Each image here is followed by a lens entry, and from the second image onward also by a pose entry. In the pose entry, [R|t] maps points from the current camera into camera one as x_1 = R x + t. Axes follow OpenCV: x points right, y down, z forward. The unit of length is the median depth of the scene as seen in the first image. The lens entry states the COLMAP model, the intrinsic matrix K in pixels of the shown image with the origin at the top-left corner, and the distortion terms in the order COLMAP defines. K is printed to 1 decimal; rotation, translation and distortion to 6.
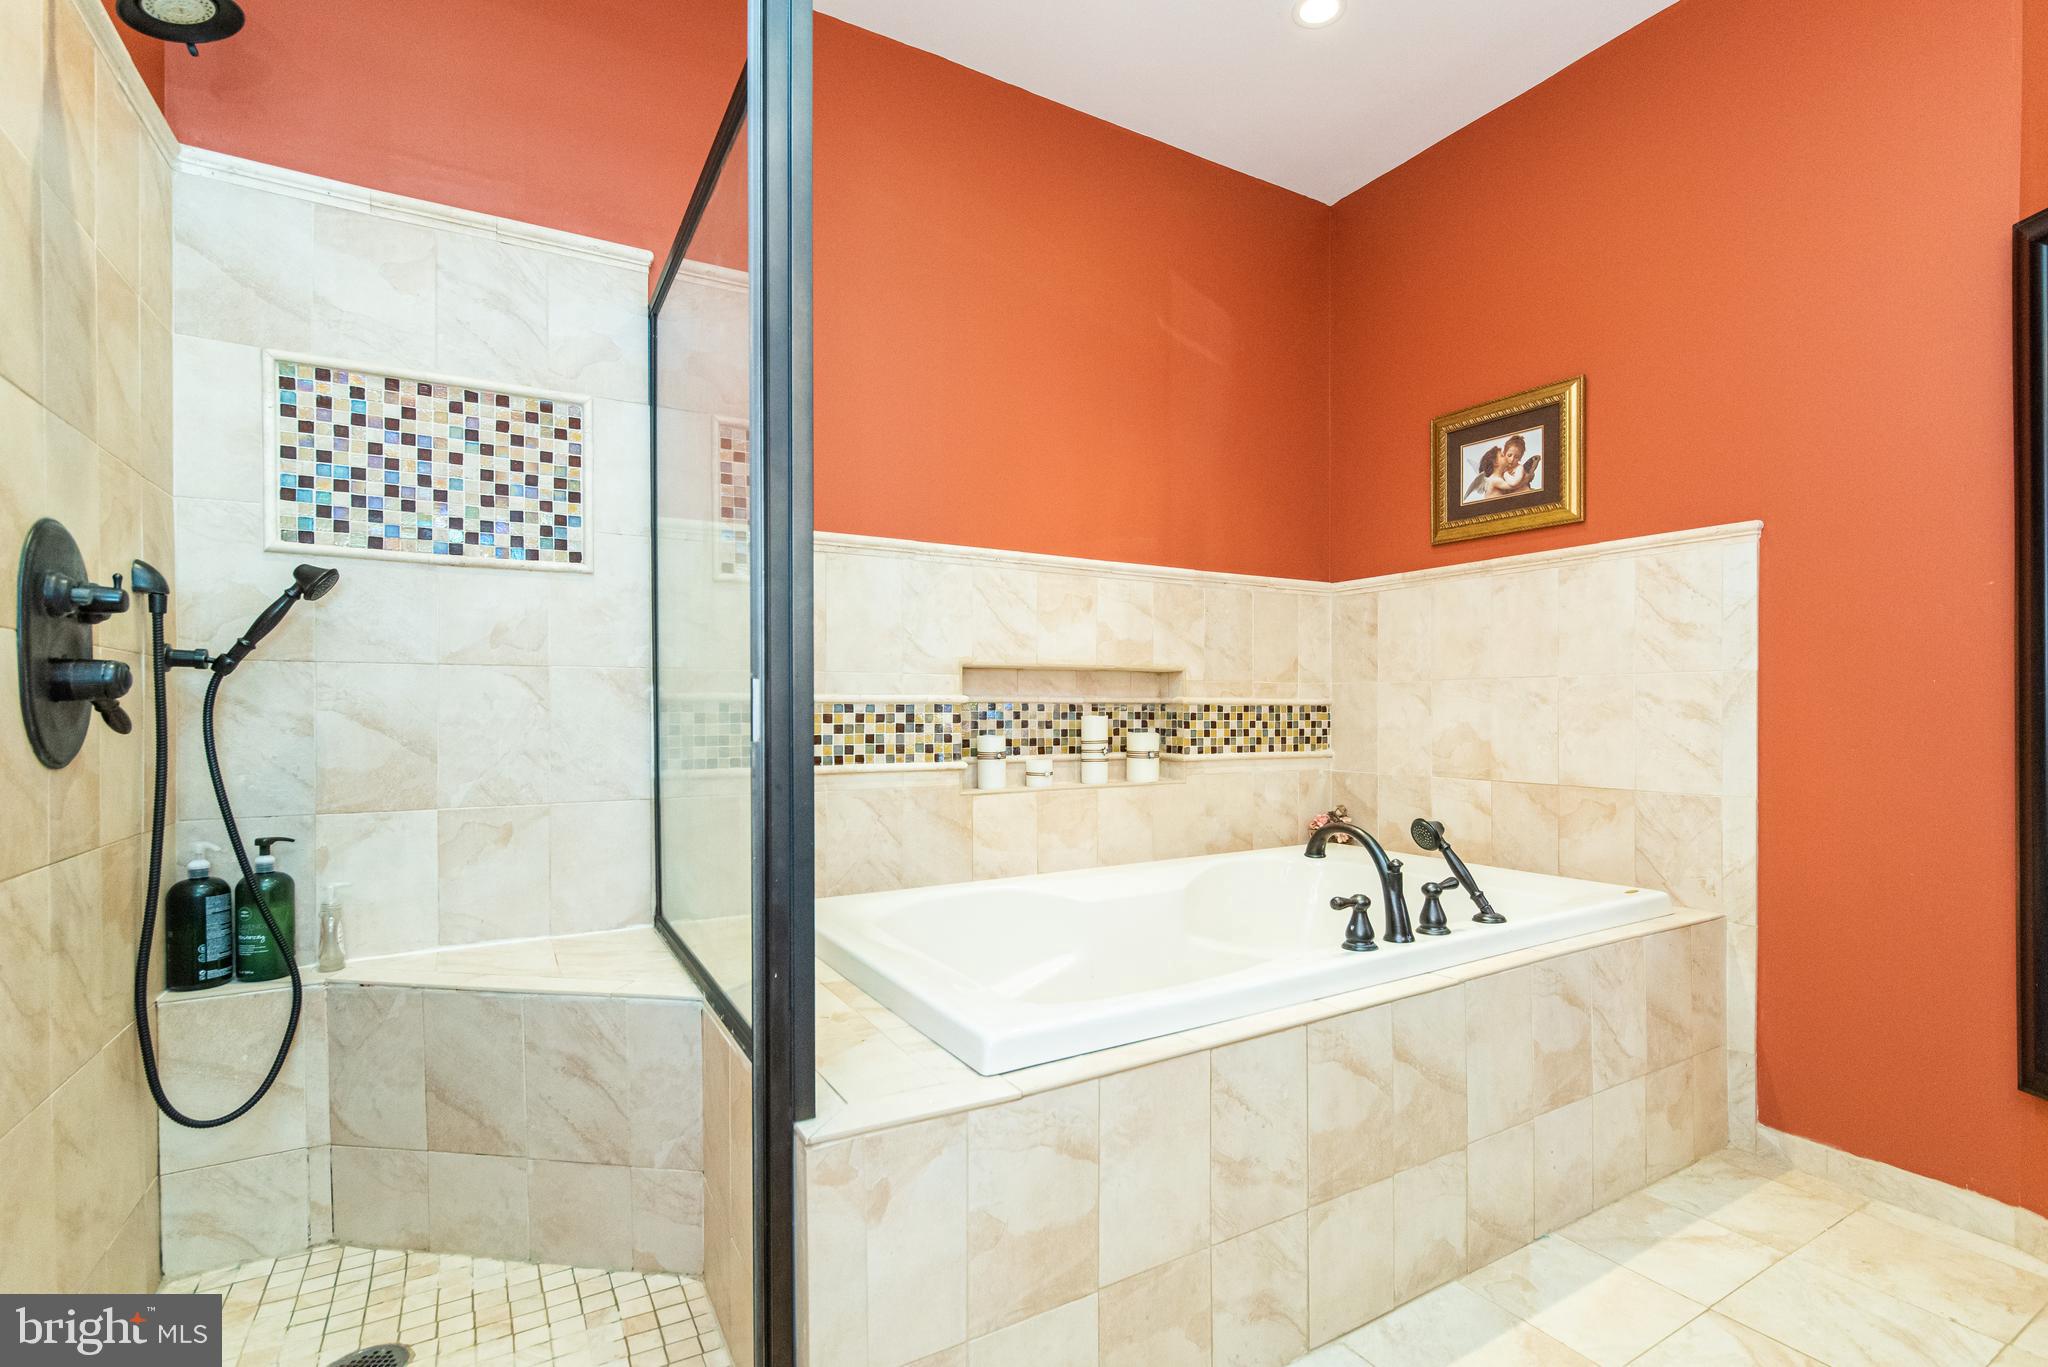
lens RADIAL K [[949.9, 0, 1031.4], [0, 949.9, 711.6], [0, 0, 1]] dist [-0.002678, -0.000291]
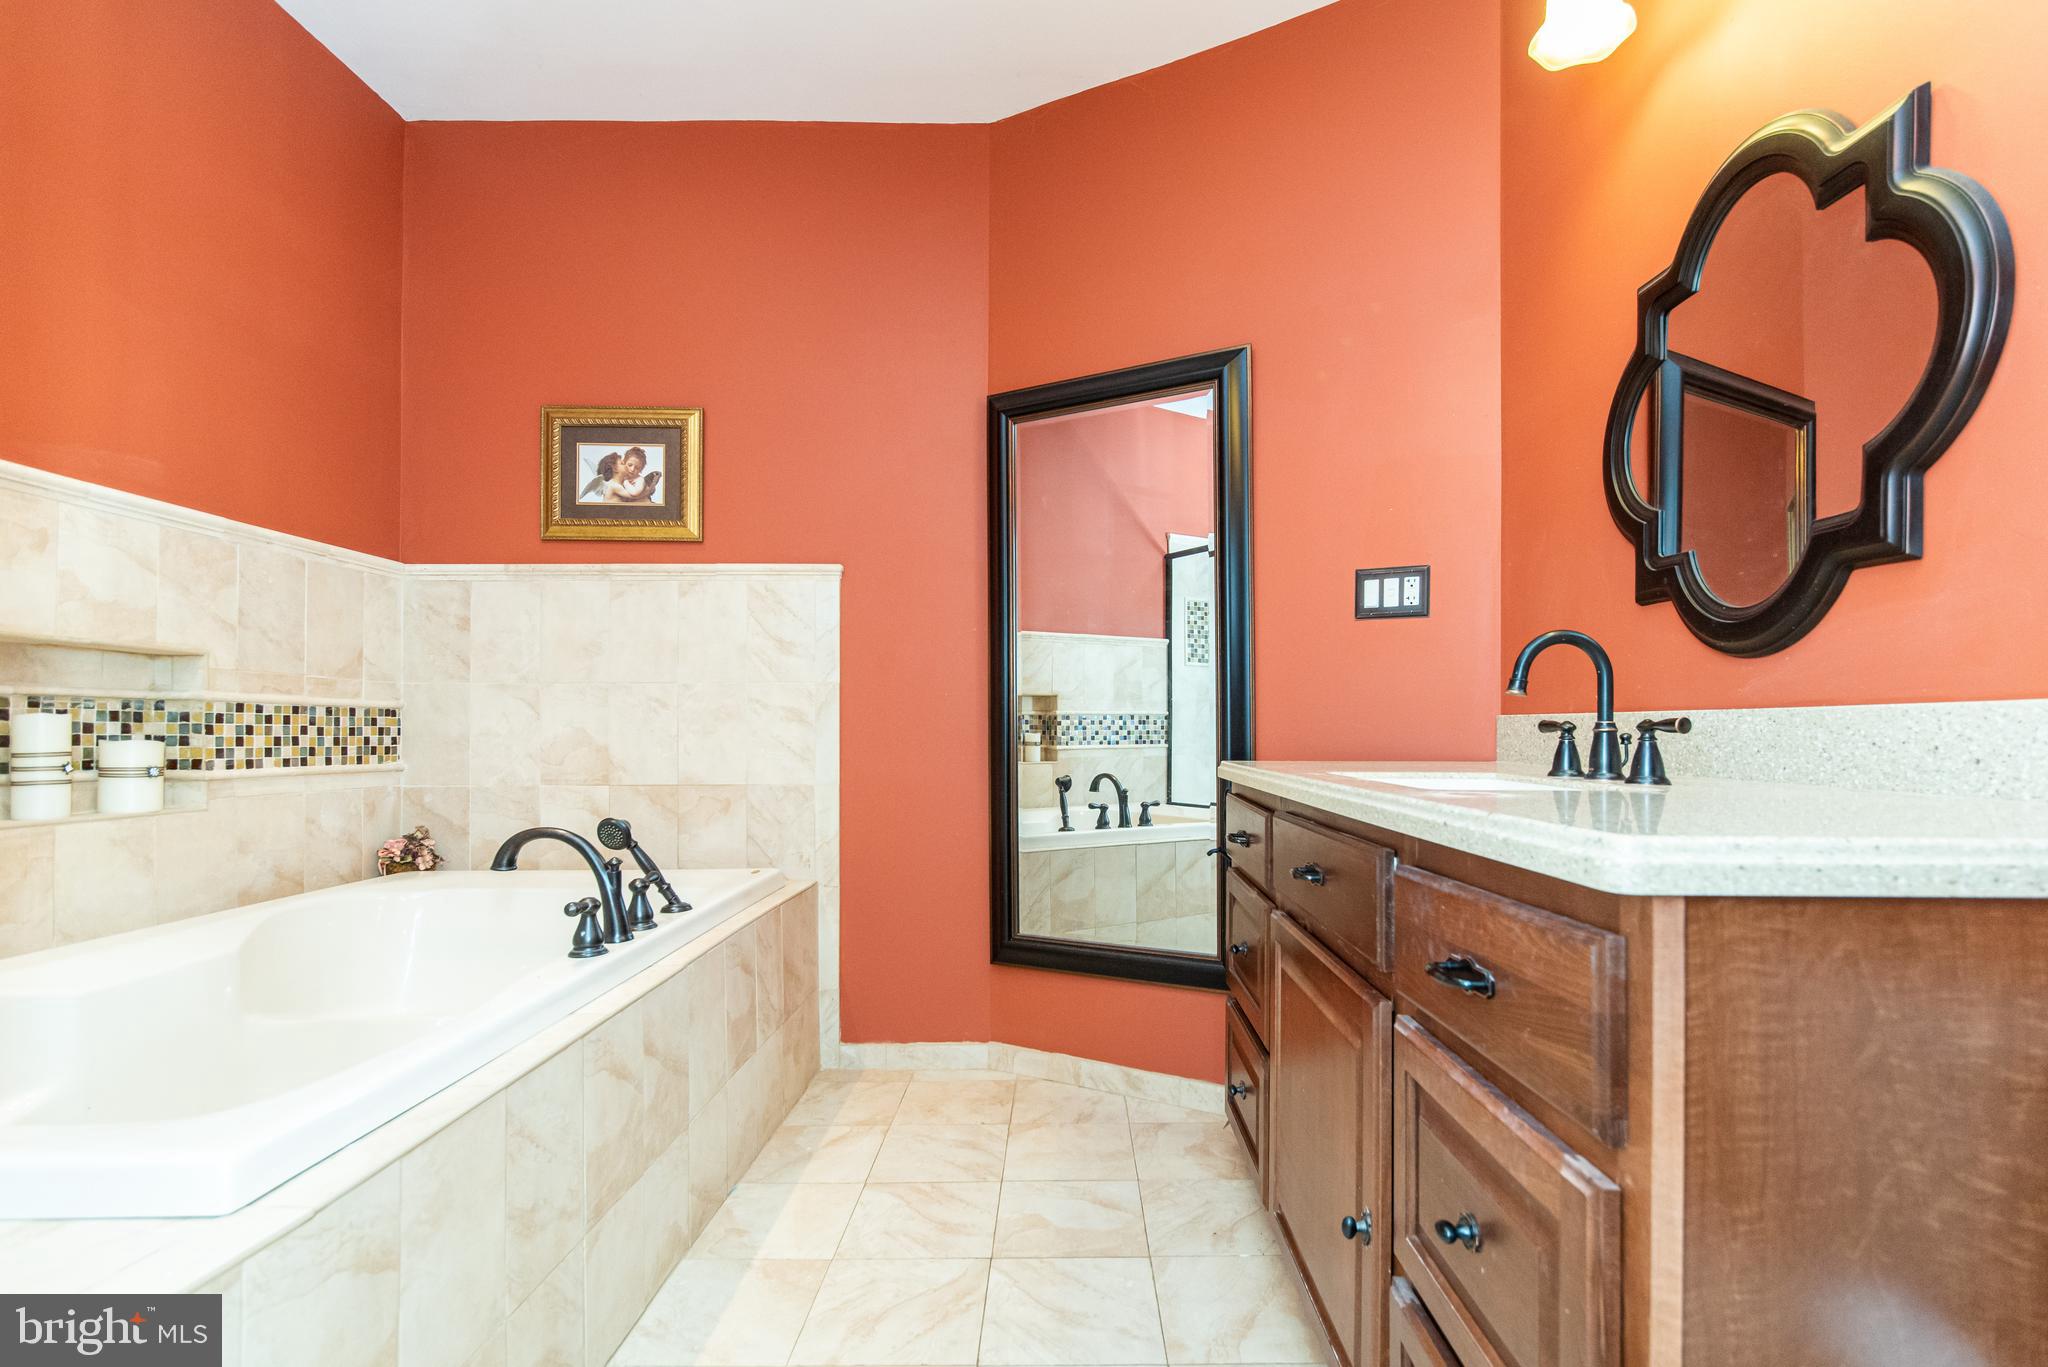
lens RADIAL K [[995.5, 0, 1066.4], [0, 995.5, 720.6], [0, 0, 1]] dist [0.001006, 0.000264]
pose [[0.499295, 0.012109, 0.866348, -0.174134], [0.001838, 0.999885, -0.015035, 0.020433], [-0.866430, 0.009099, 0.499215, 0.058187]]
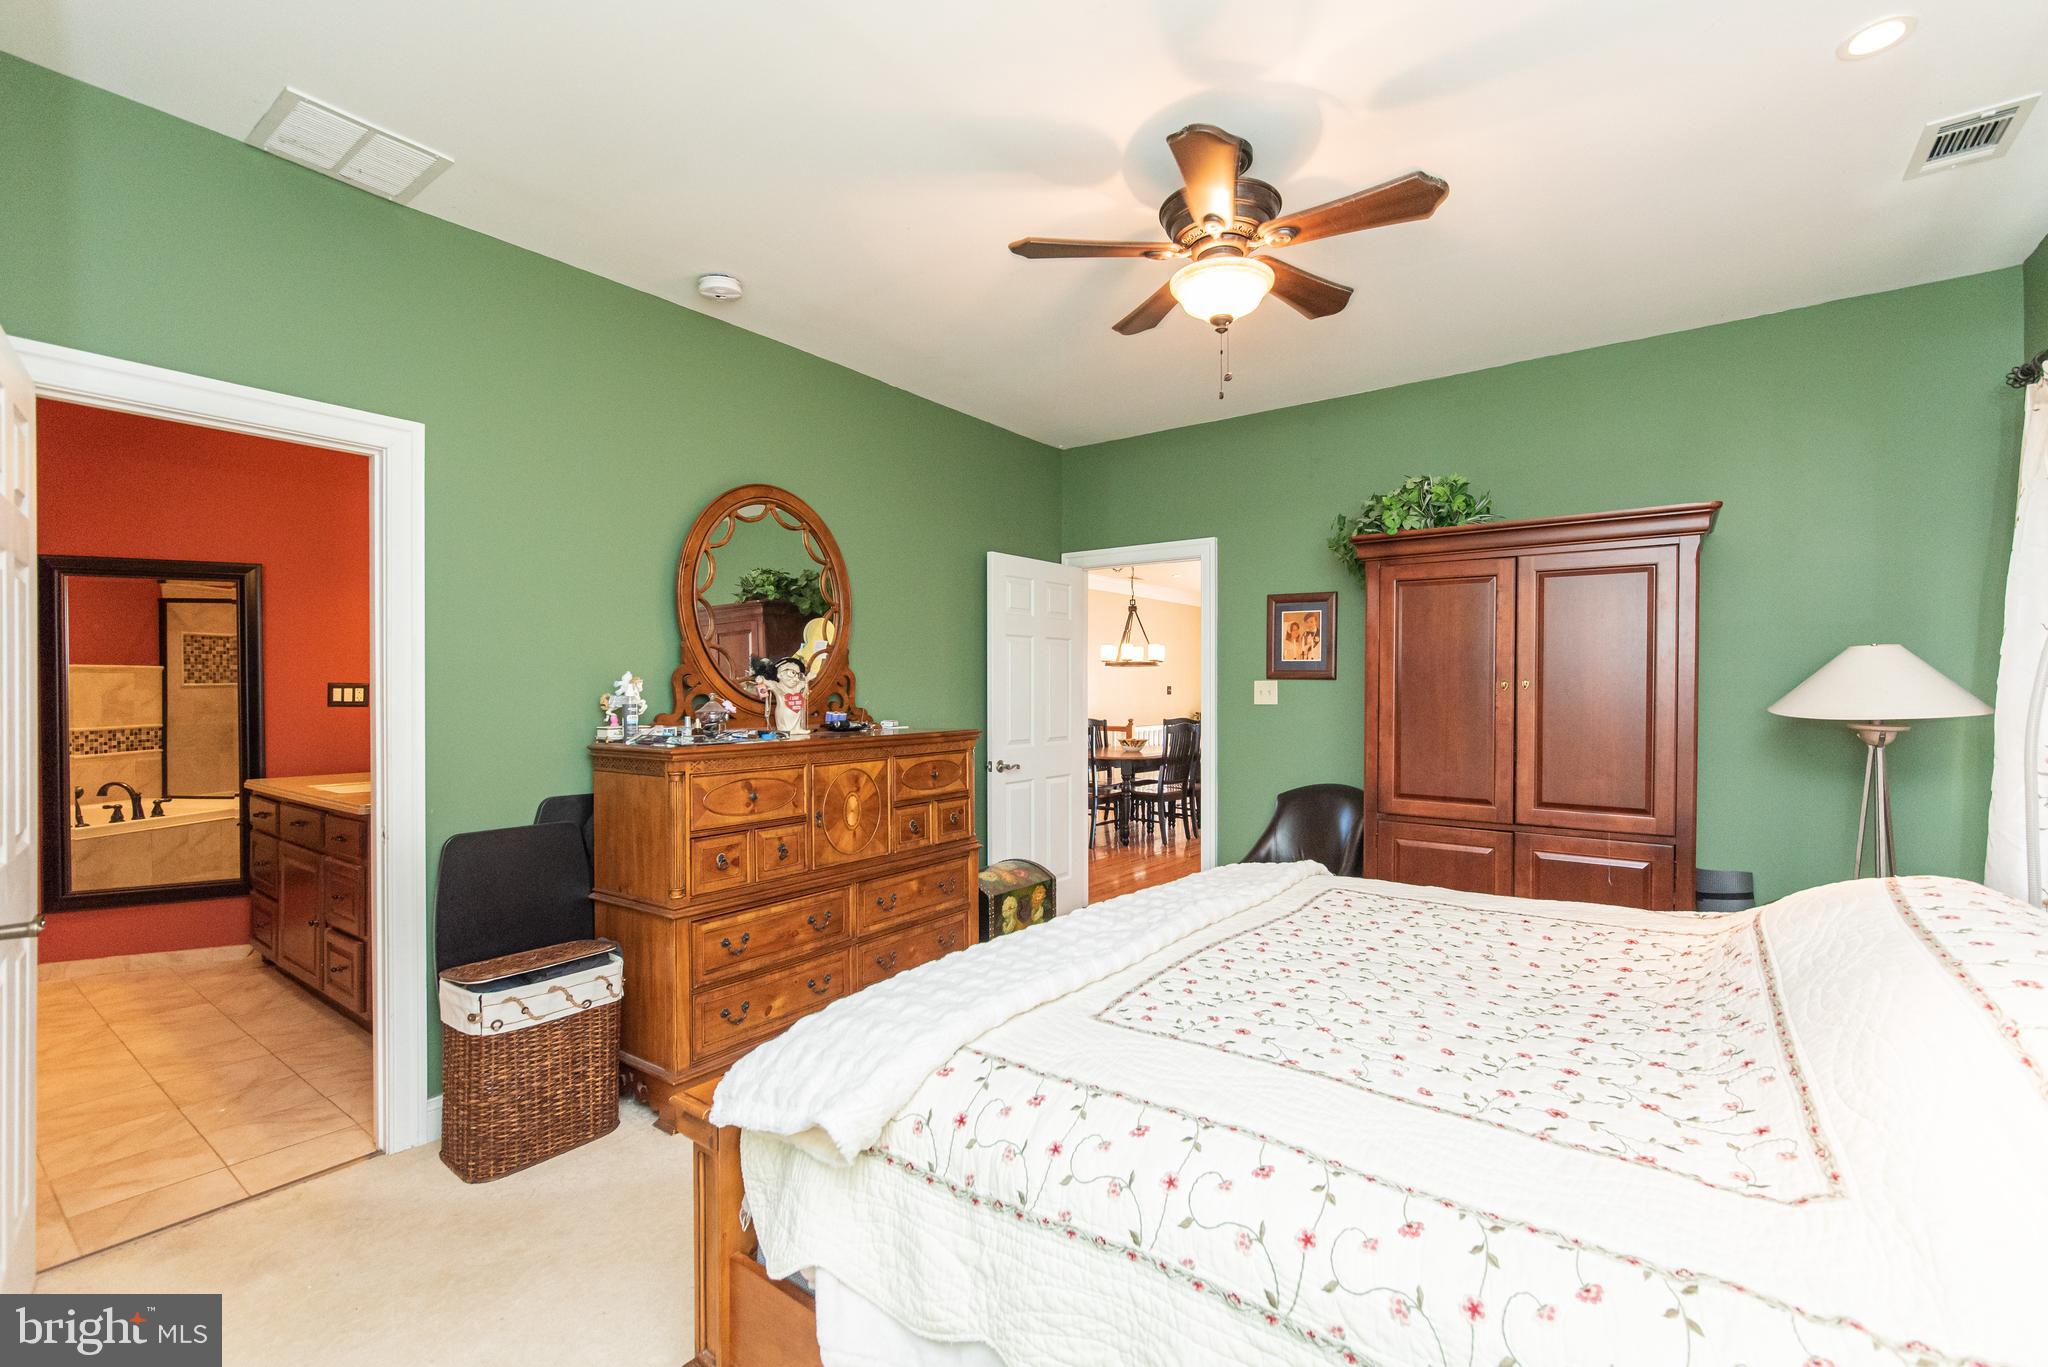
lens RADIAL K [[870.0, 0, 1022.9], [0, 870.0, 690.3], [0, 0, 1]] dist [0.011201, 0.000125]
pose [[-0.383816, 0.004424, 0.923399, -1.304295], [0.011435, 0.999935, -0.000038, -0.096338], [-0.923339, 0.010544, -0.383842, -0.297660]]
